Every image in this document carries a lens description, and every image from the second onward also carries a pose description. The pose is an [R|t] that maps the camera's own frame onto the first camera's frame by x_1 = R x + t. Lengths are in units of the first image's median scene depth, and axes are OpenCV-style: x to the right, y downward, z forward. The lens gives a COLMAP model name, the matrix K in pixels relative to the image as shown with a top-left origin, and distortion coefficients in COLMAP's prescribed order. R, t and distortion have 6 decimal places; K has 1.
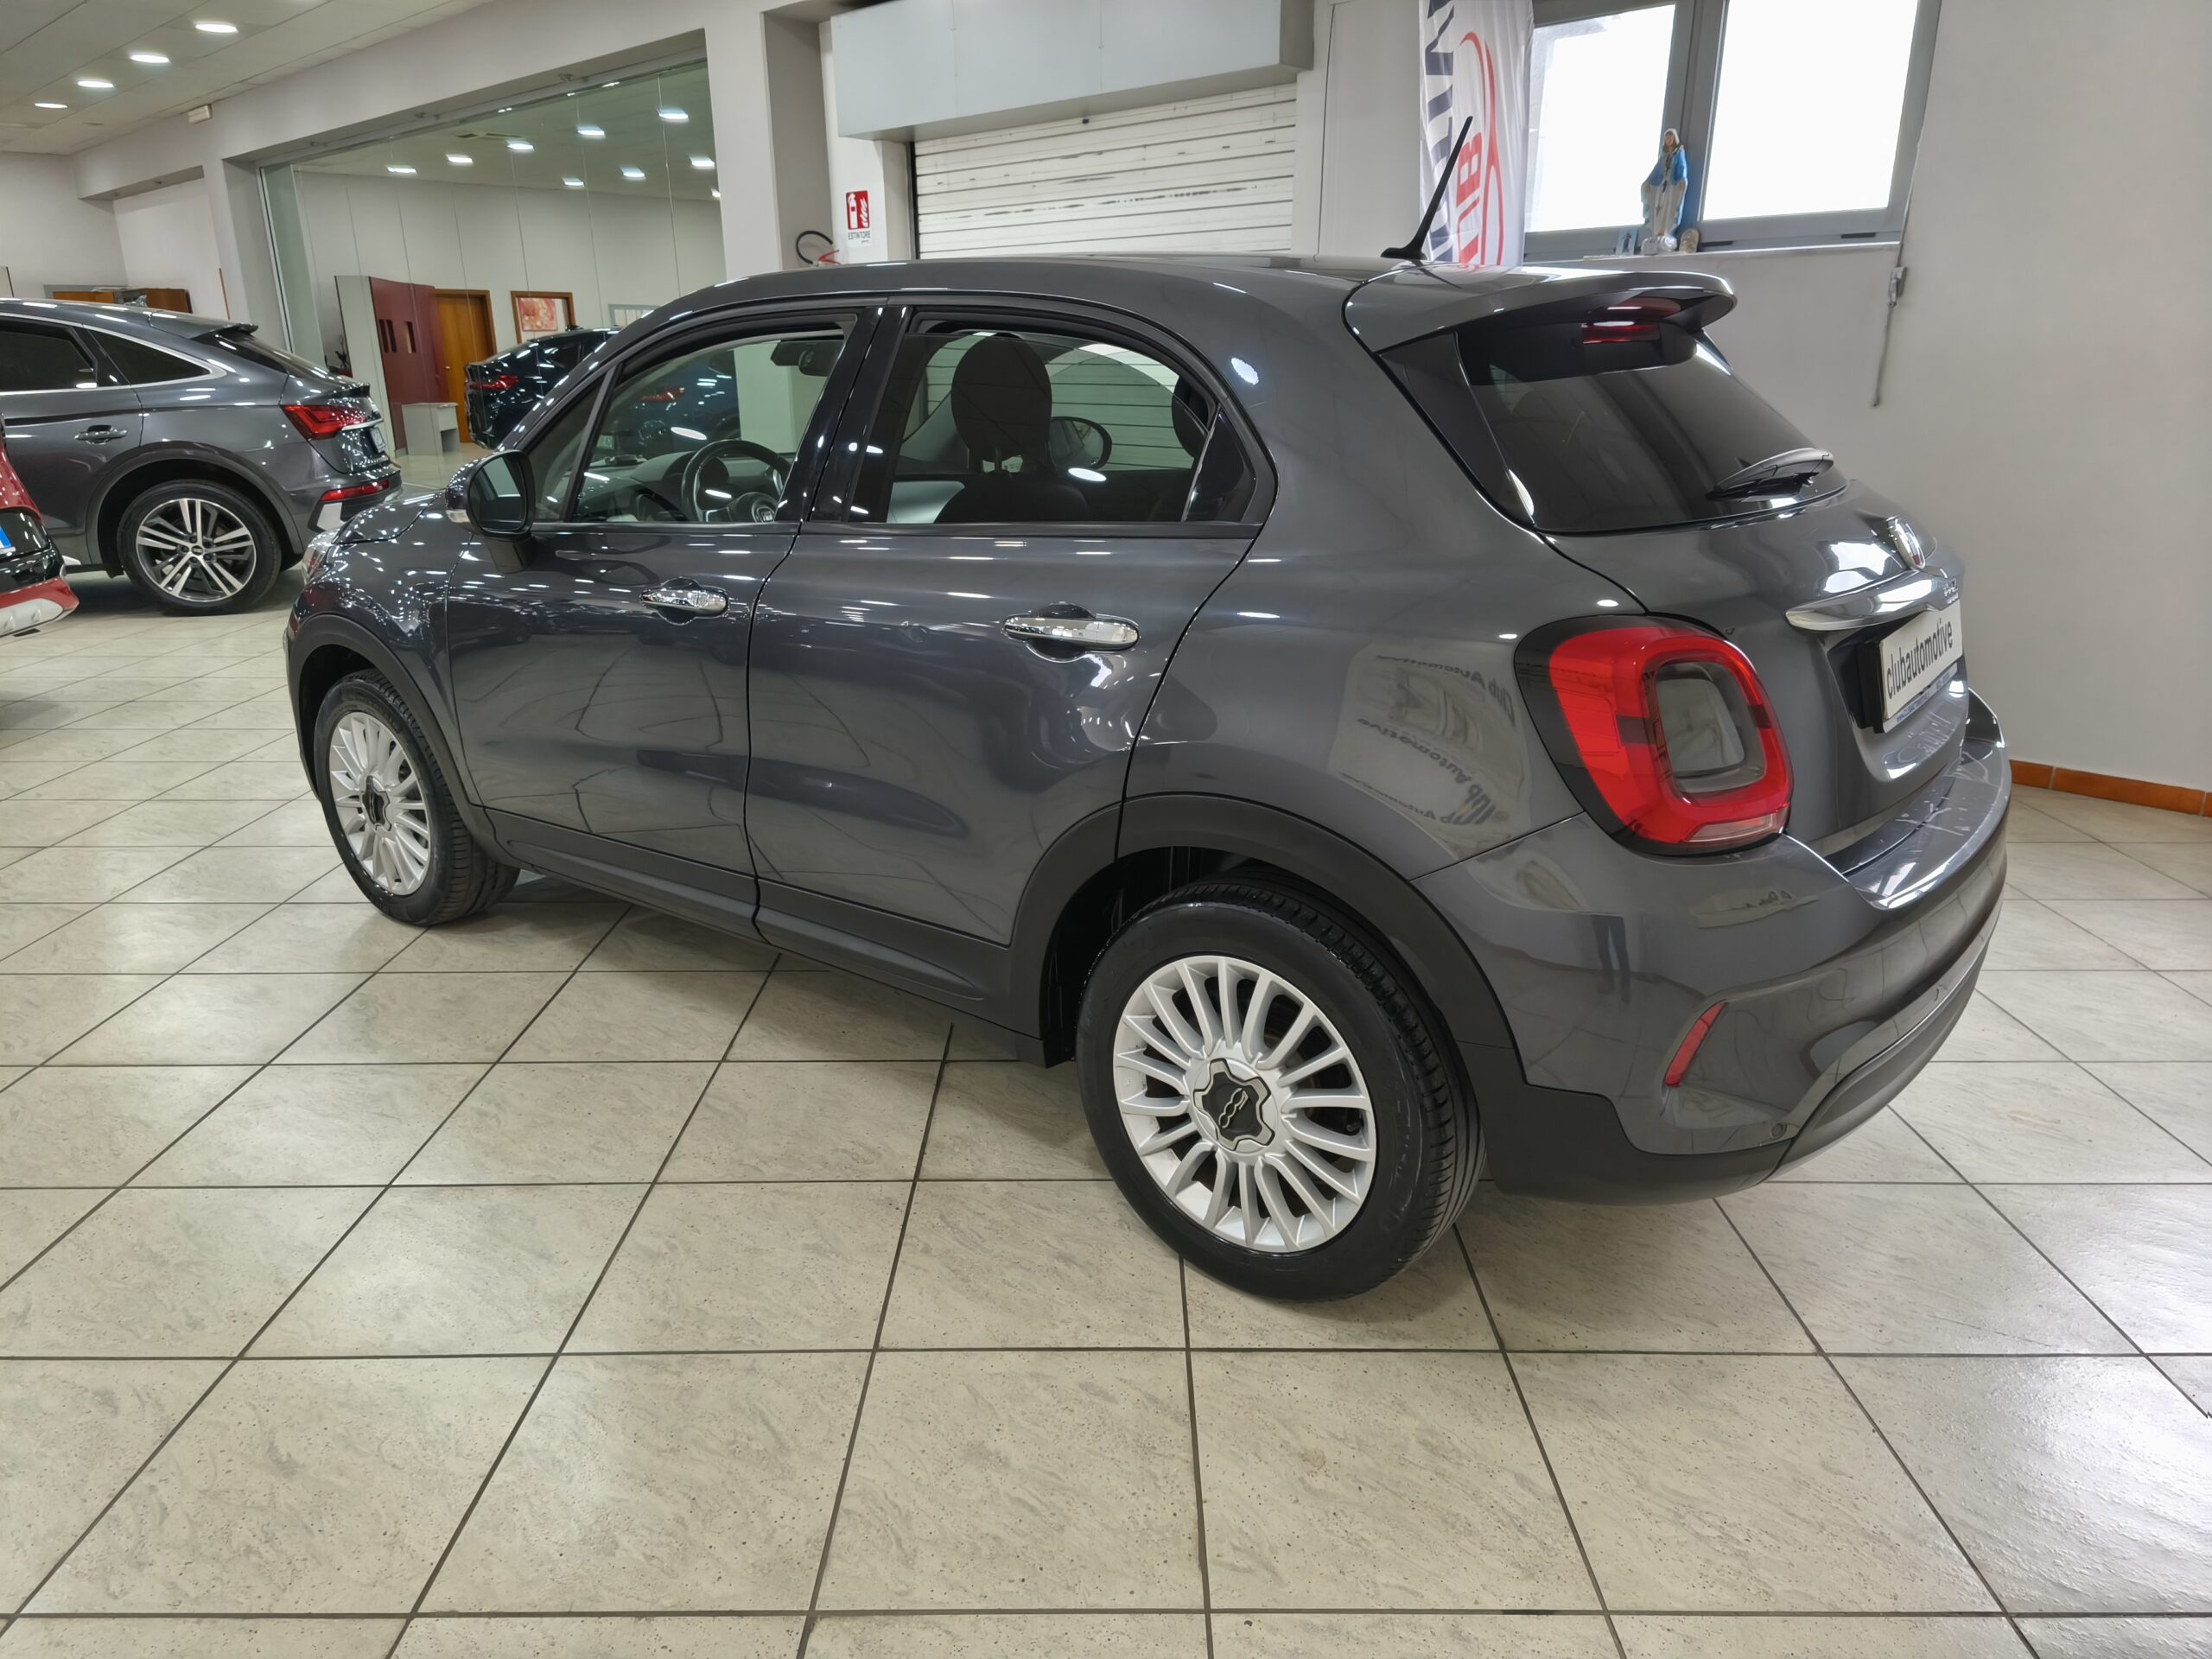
lens RADIAL K [[1435.0, 0, 1106.0], [0, 1435.0, 829.5], [0, 0, 1]] dist [0.062172, -0.045347]
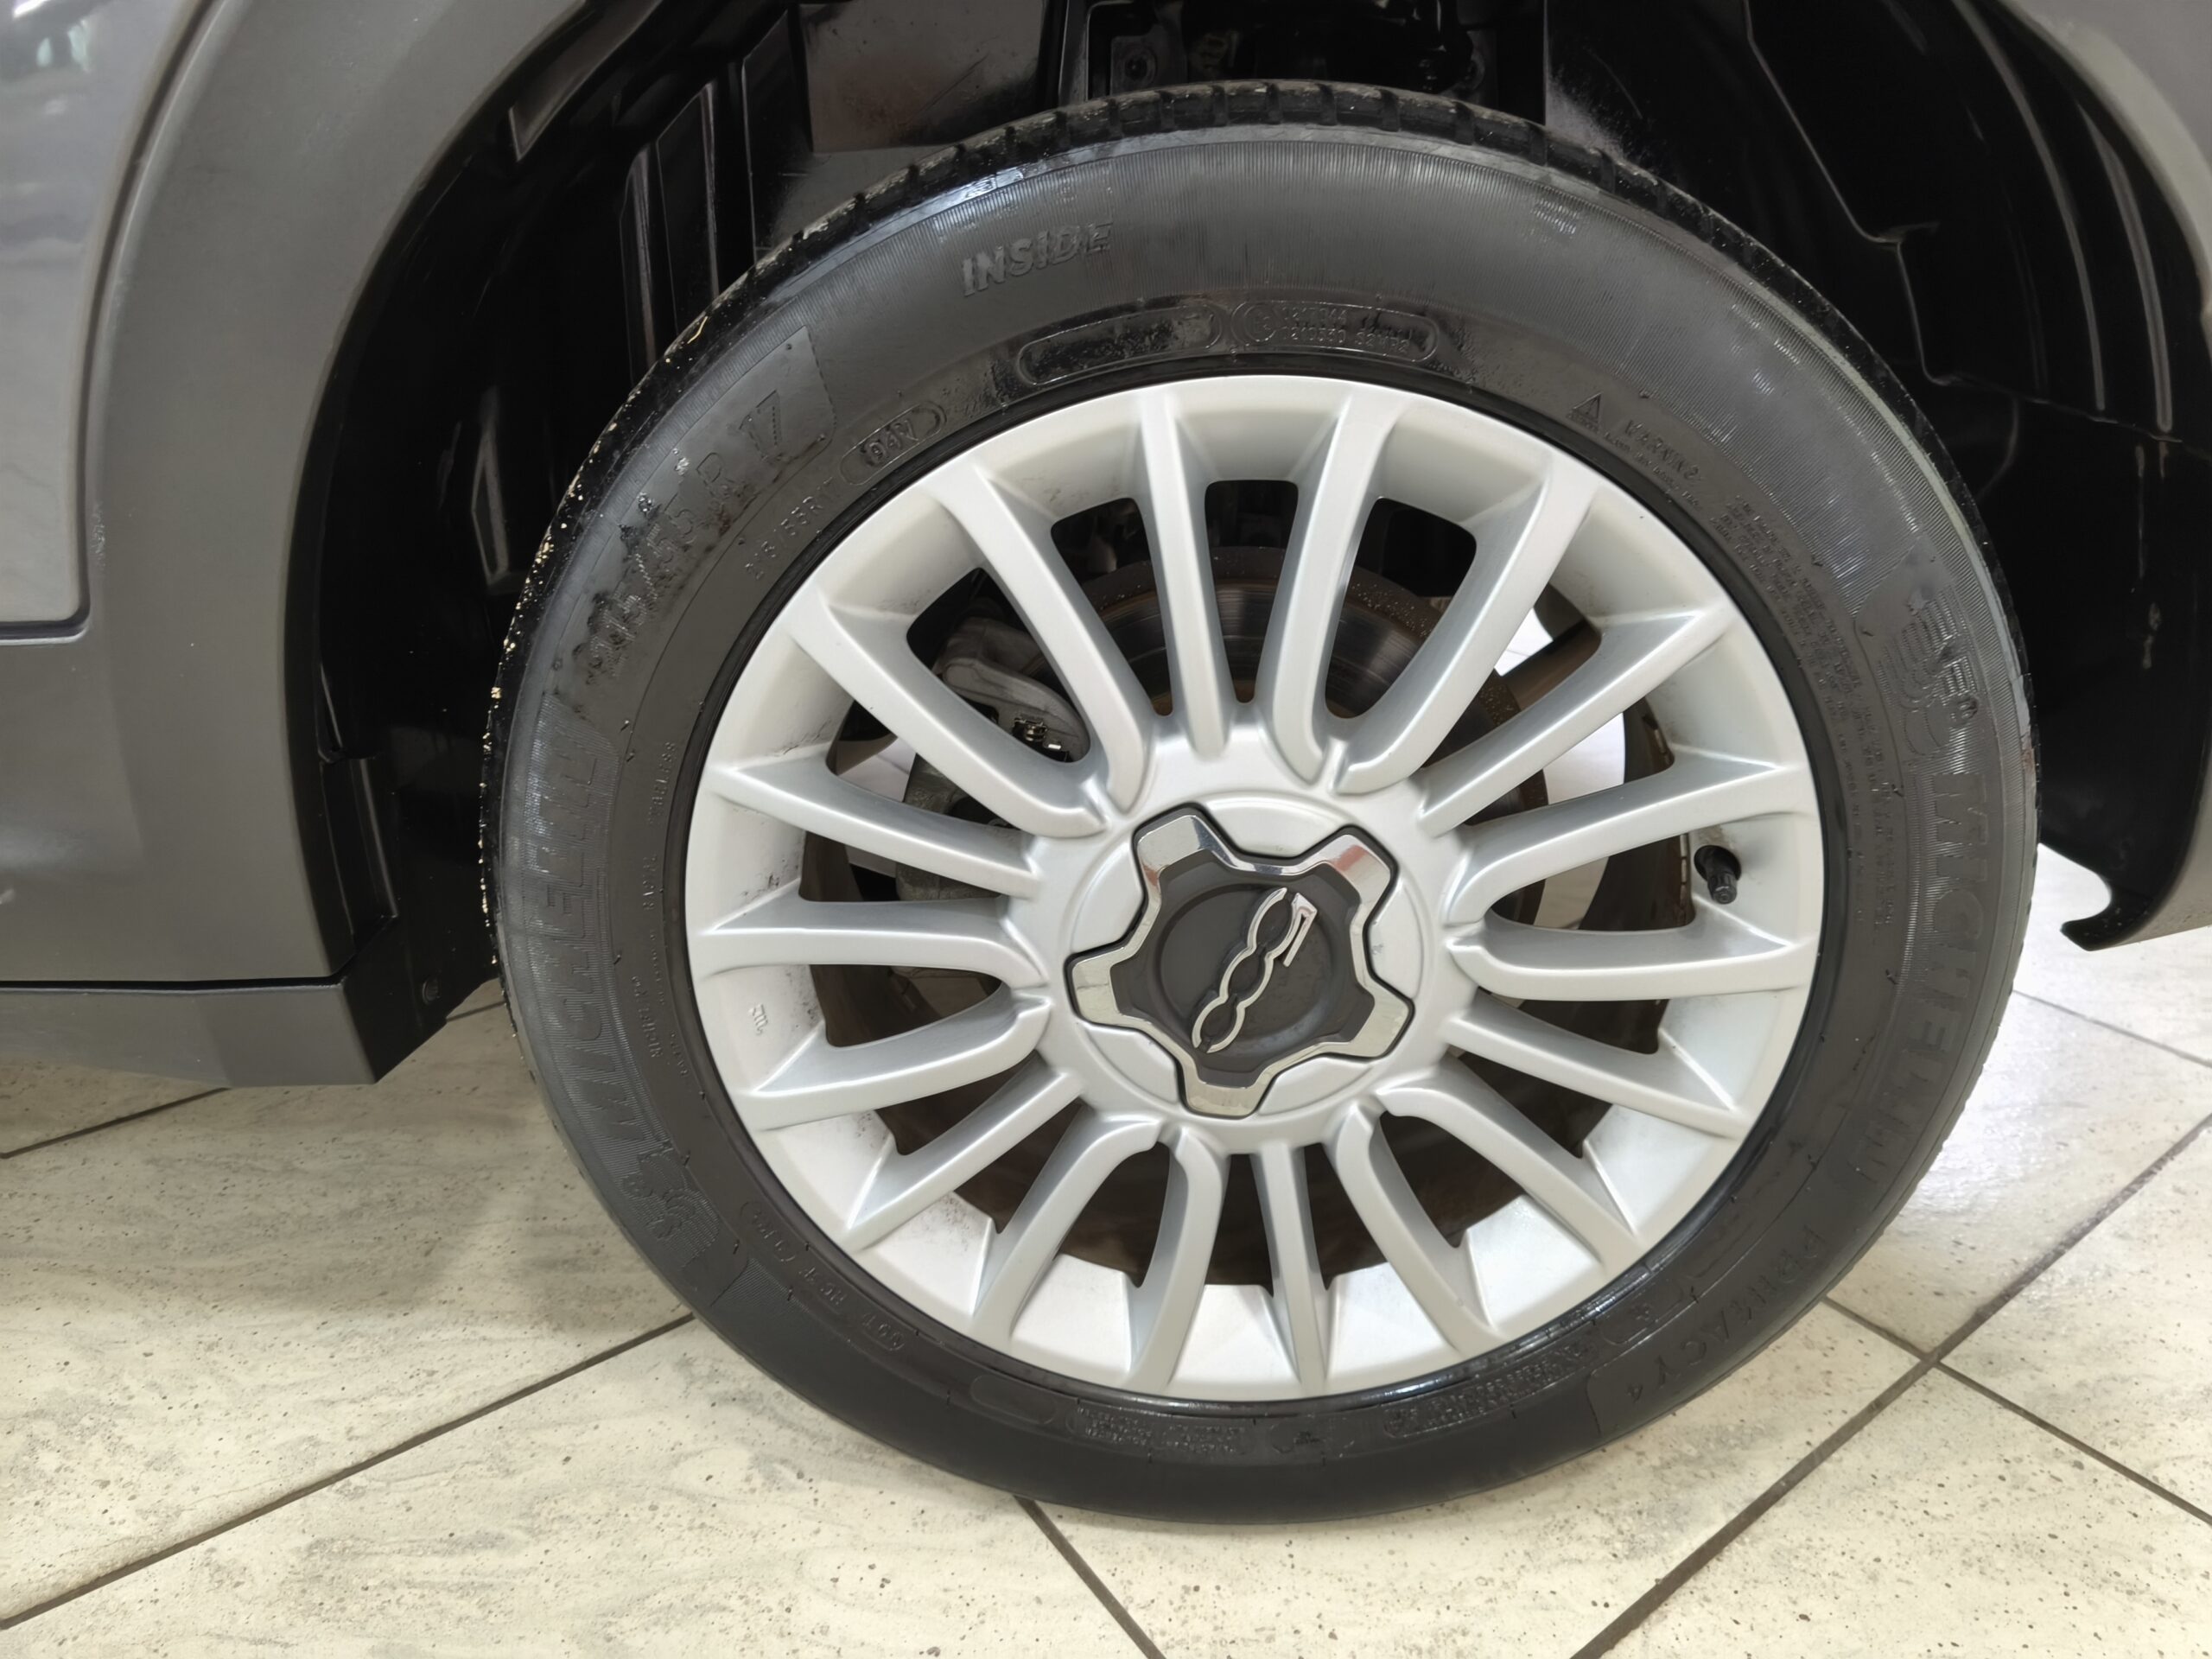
lens RADIAL K [[1435.0, 0, 1106.0], [0, 1435.0, 829.5], [0, 0, 1]] dist [0.062172, -0.045347]
pose [[0.803319, -0.242726, 0.543841, -0.073990], [0.199180, 0.970090, 0.138755, 0.119803], [-0.561254, -0.003142, 0.827638, 0.762046]]
